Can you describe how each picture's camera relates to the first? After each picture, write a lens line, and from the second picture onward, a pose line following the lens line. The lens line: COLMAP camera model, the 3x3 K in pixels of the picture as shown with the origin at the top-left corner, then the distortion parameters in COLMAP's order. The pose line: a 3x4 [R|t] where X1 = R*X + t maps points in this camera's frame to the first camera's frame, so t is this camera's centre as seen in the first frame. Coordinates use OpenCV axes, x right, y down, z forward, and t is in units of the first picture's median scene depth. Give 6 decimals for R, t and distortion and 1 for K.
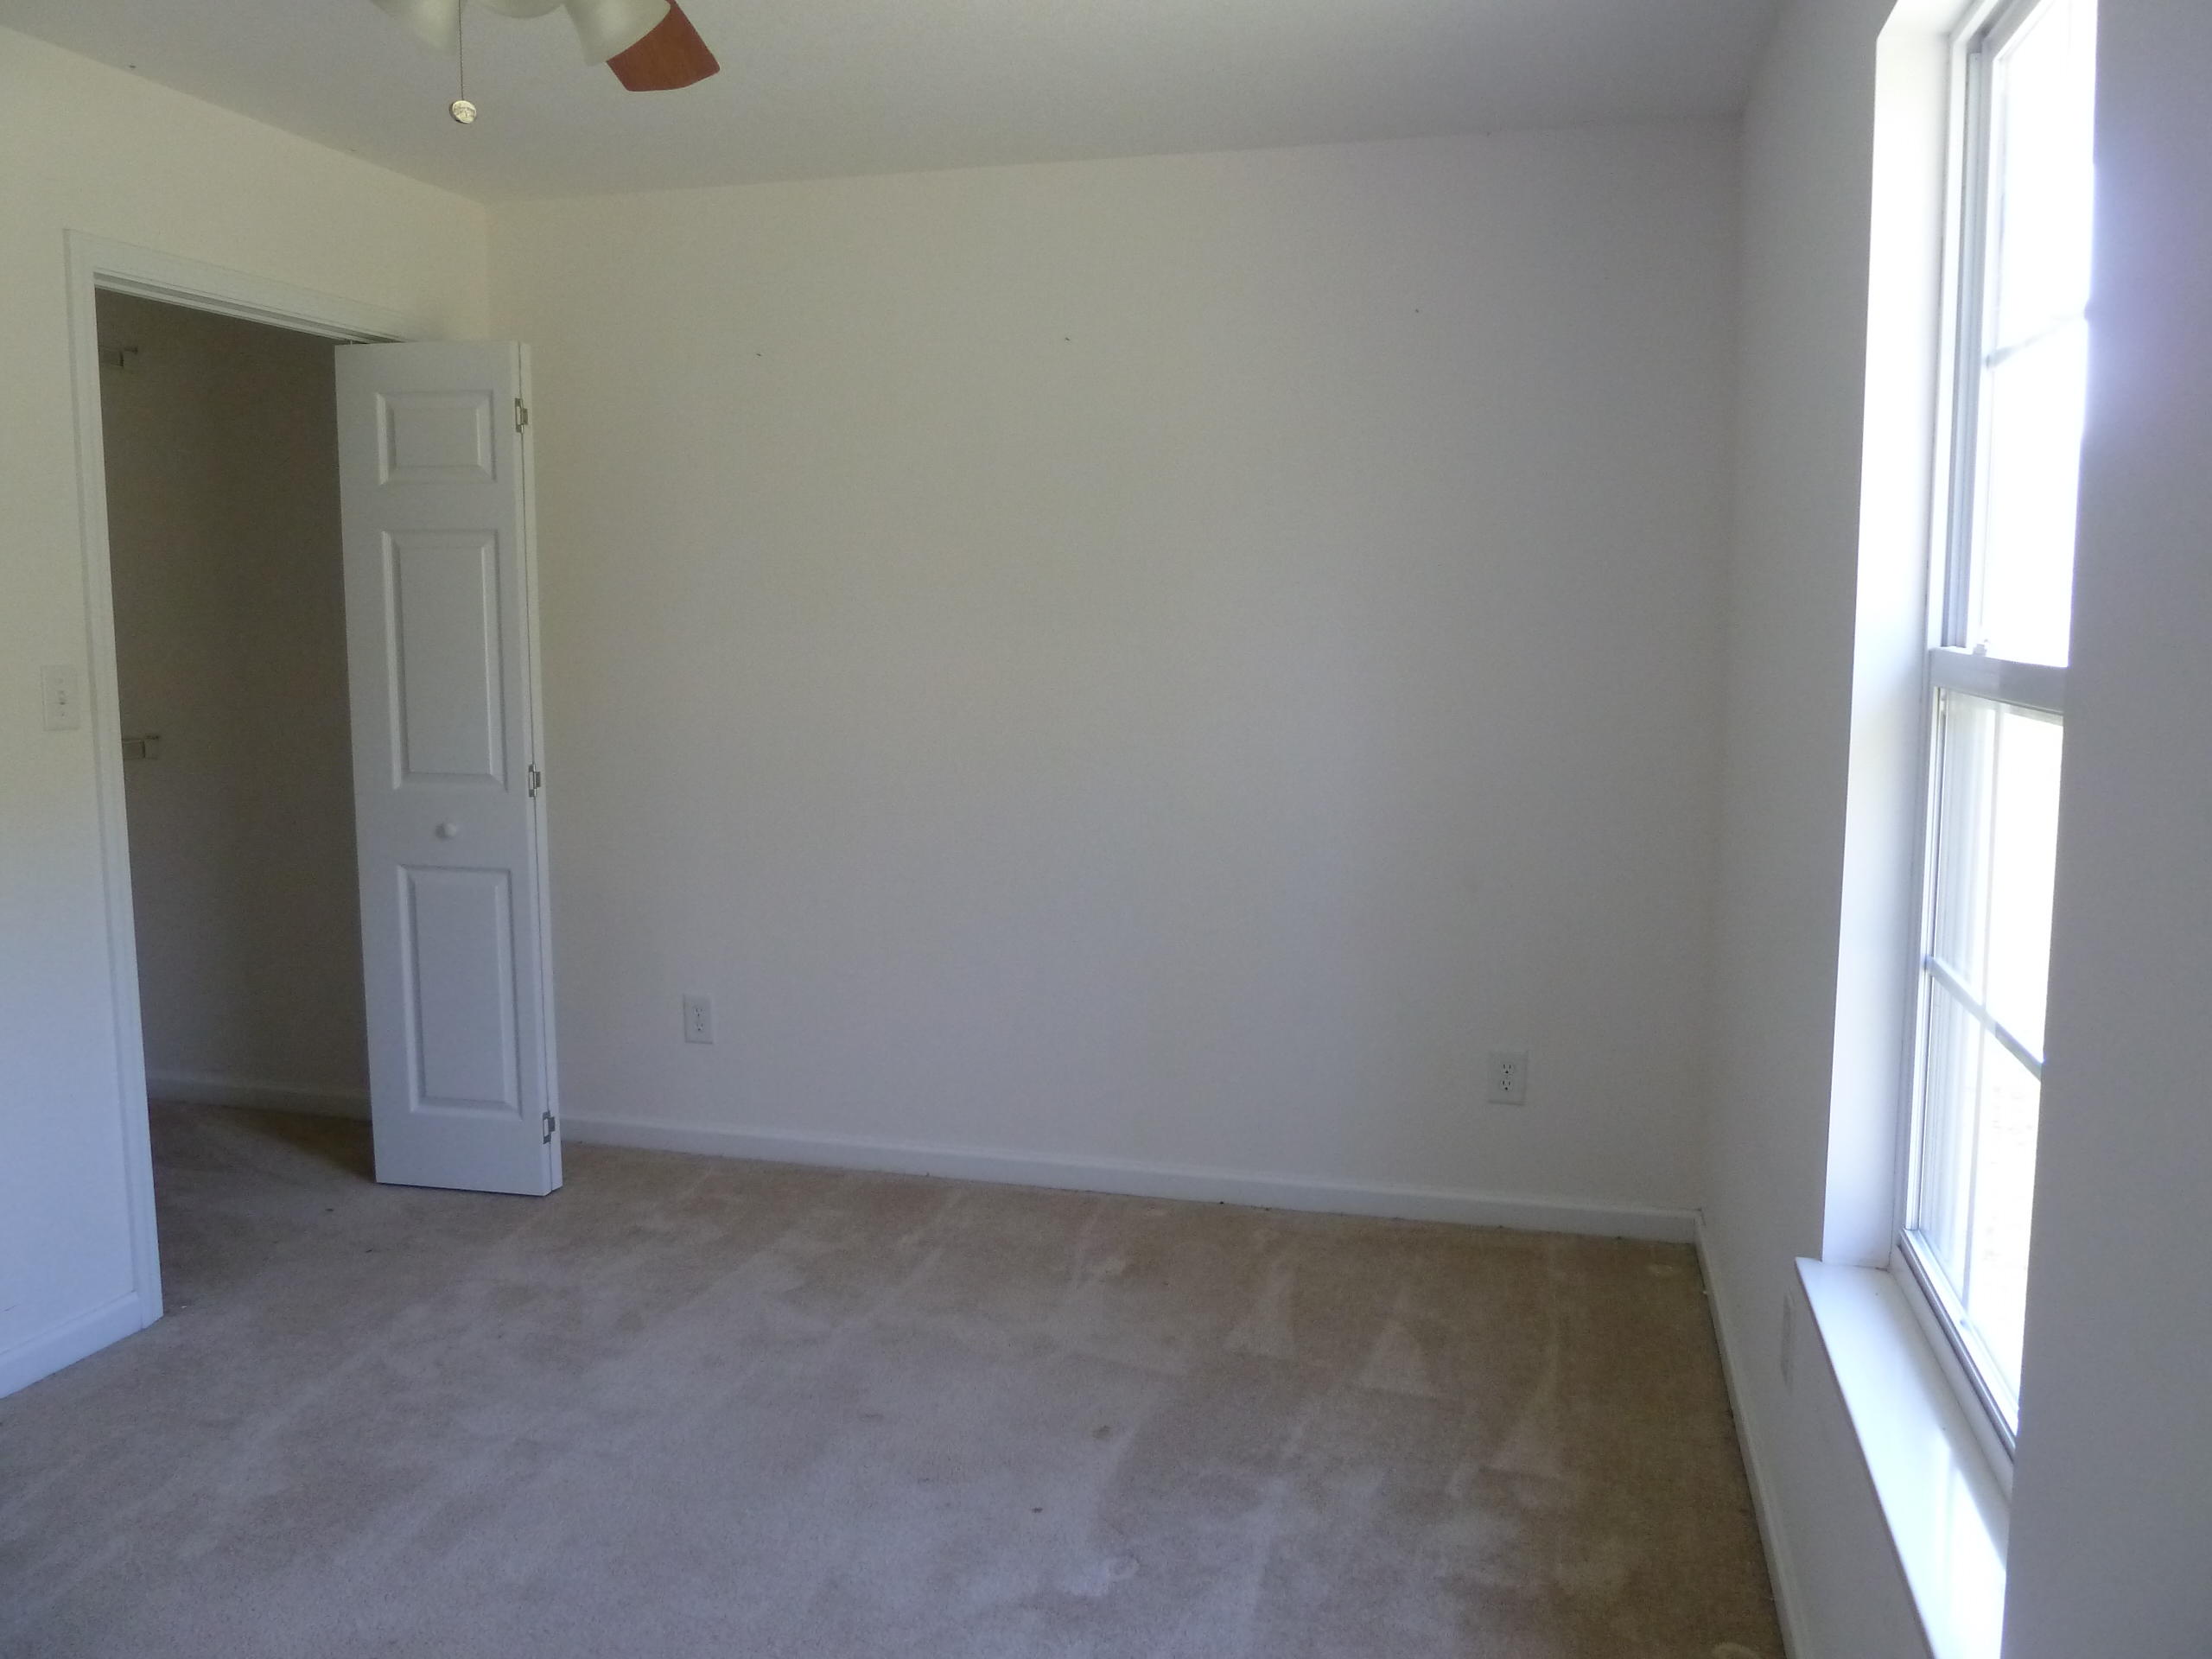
lens RADIAL K [[1646.7, 0, 1115.1], [0, 1646.7, 818.5], [0, 0, 1]] dist [-0.034004, 0.013907]
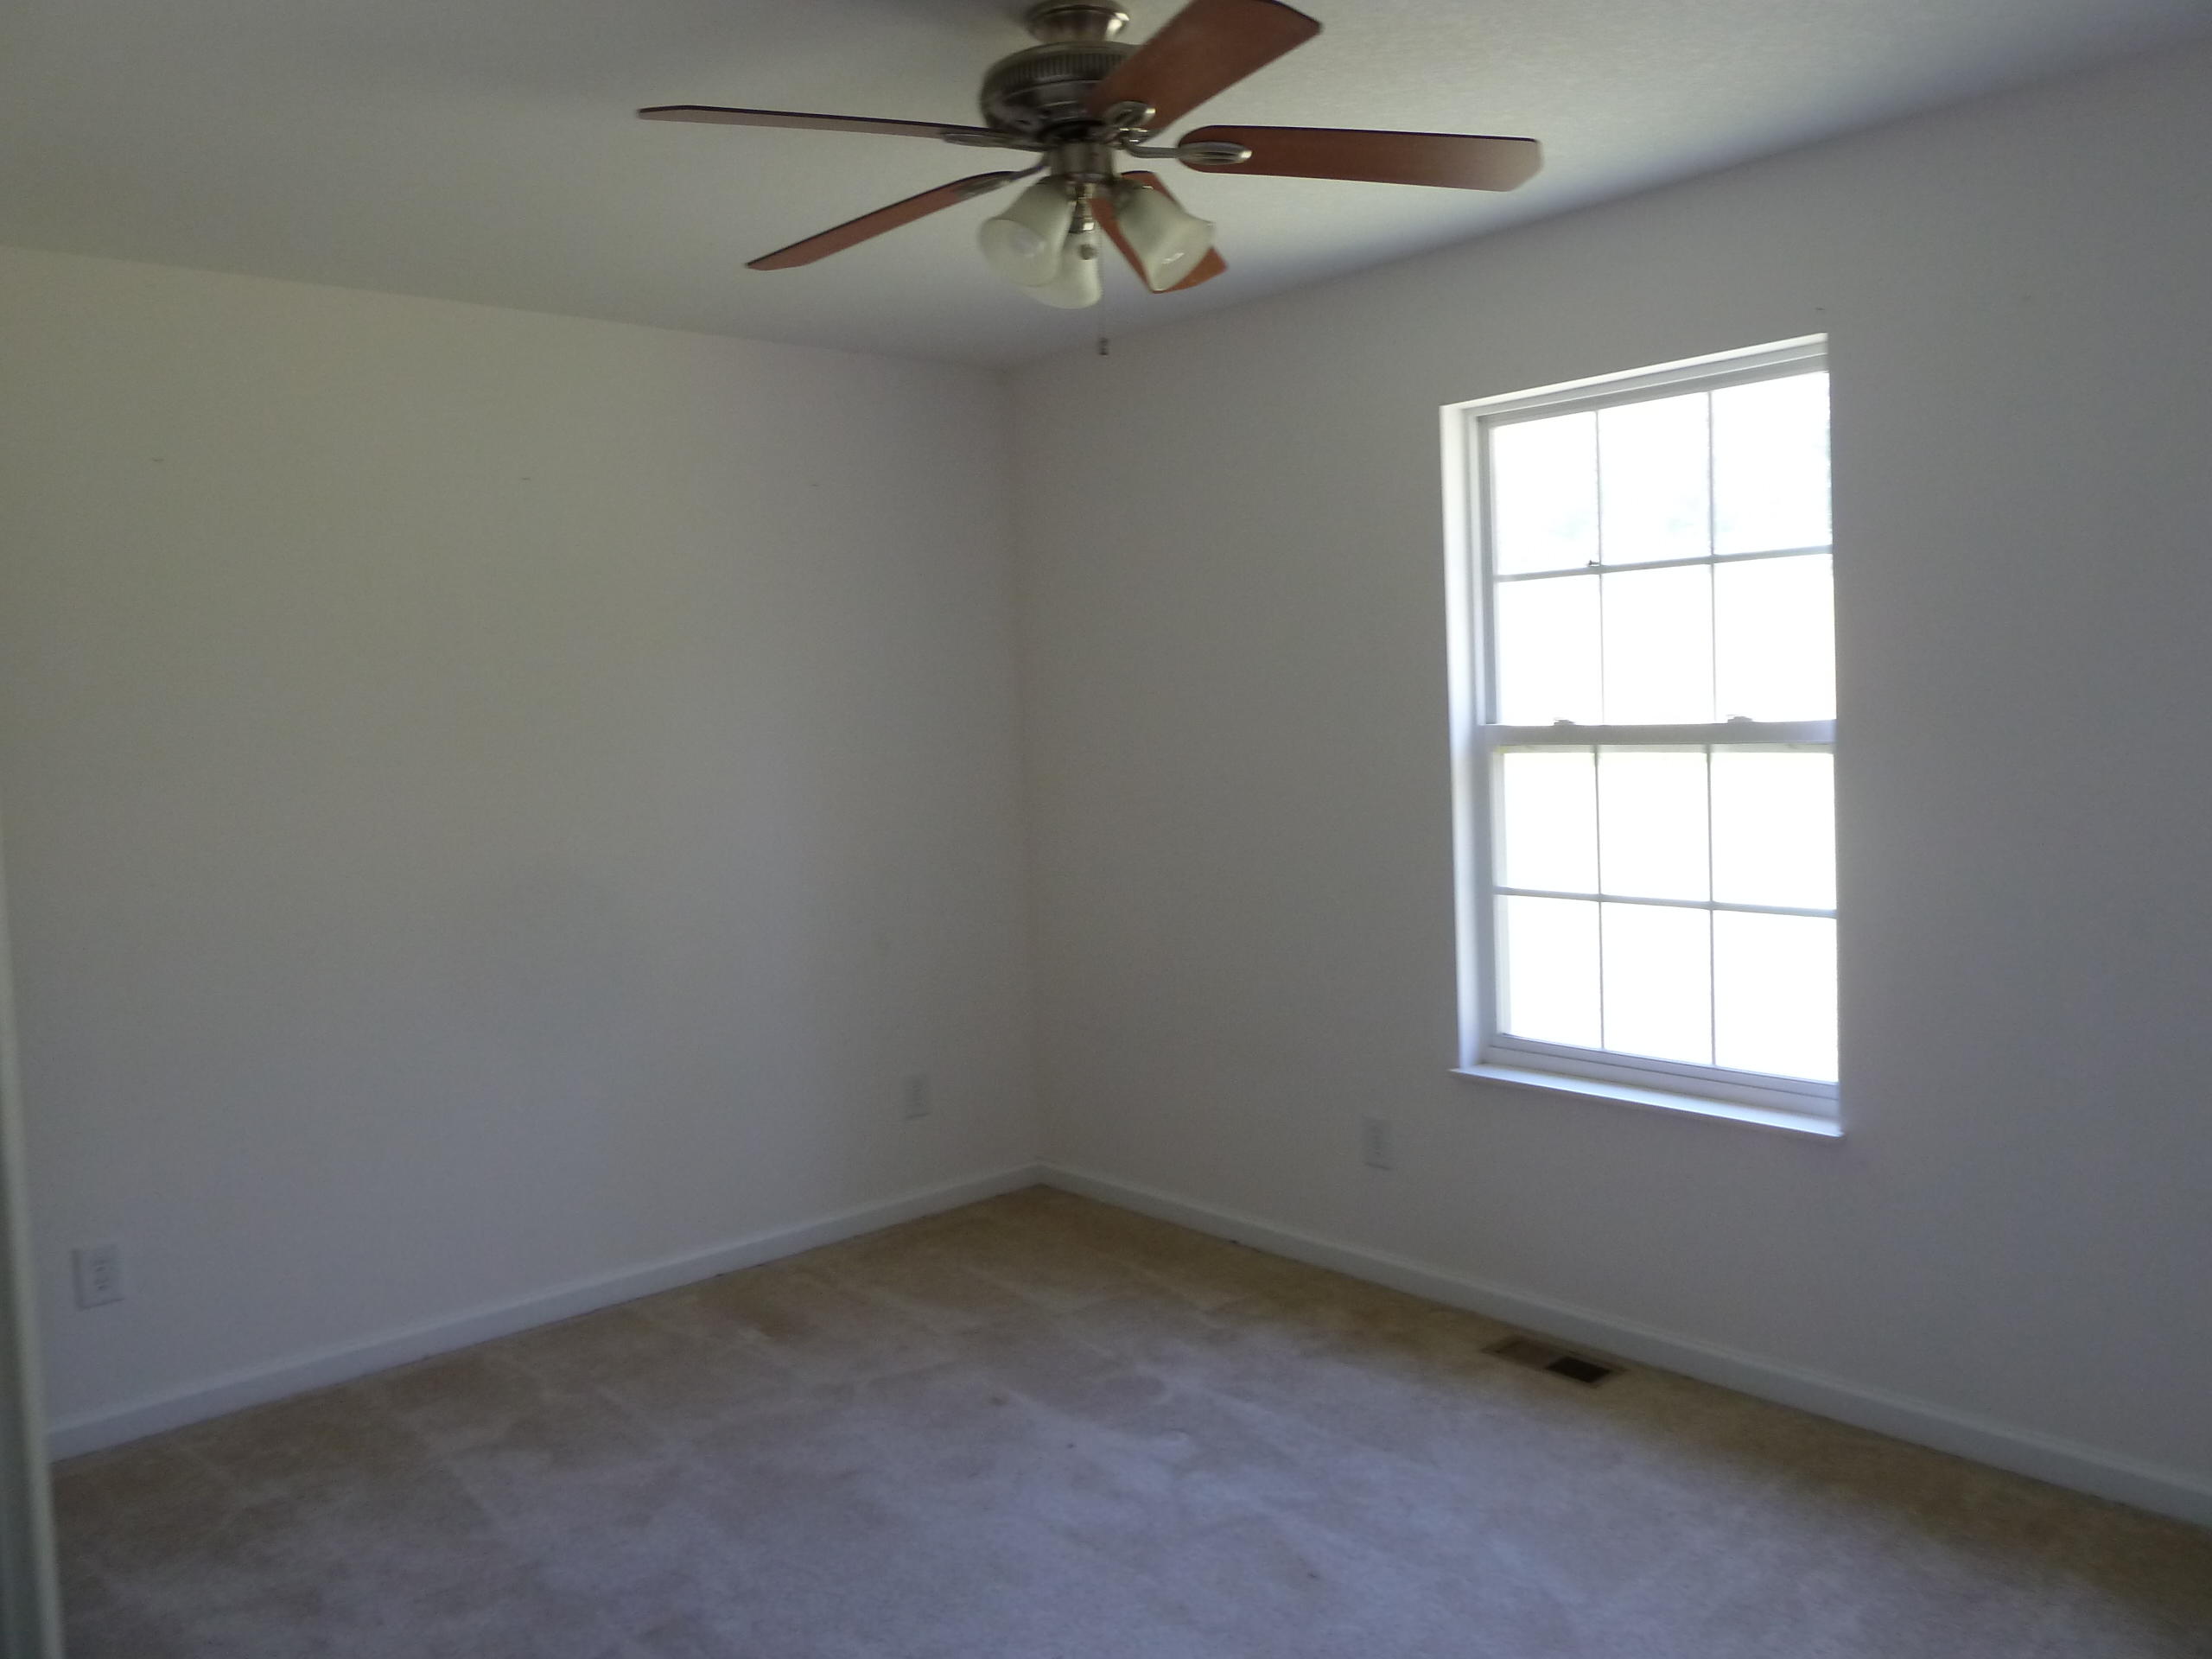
lens RADIAL K [[1646.7, 0, 1119.3], [0, 1646.7, 831.5], [0, 0, 1]] dist [-0.034004, 0.013907]
pose [[0.537587, -0.081008, 0.839308, -0.757335], [0.136877, 0.990556, 0.007935, -0.032283], [-0.832025, 0.110616, 0.543598, 0.177290]]
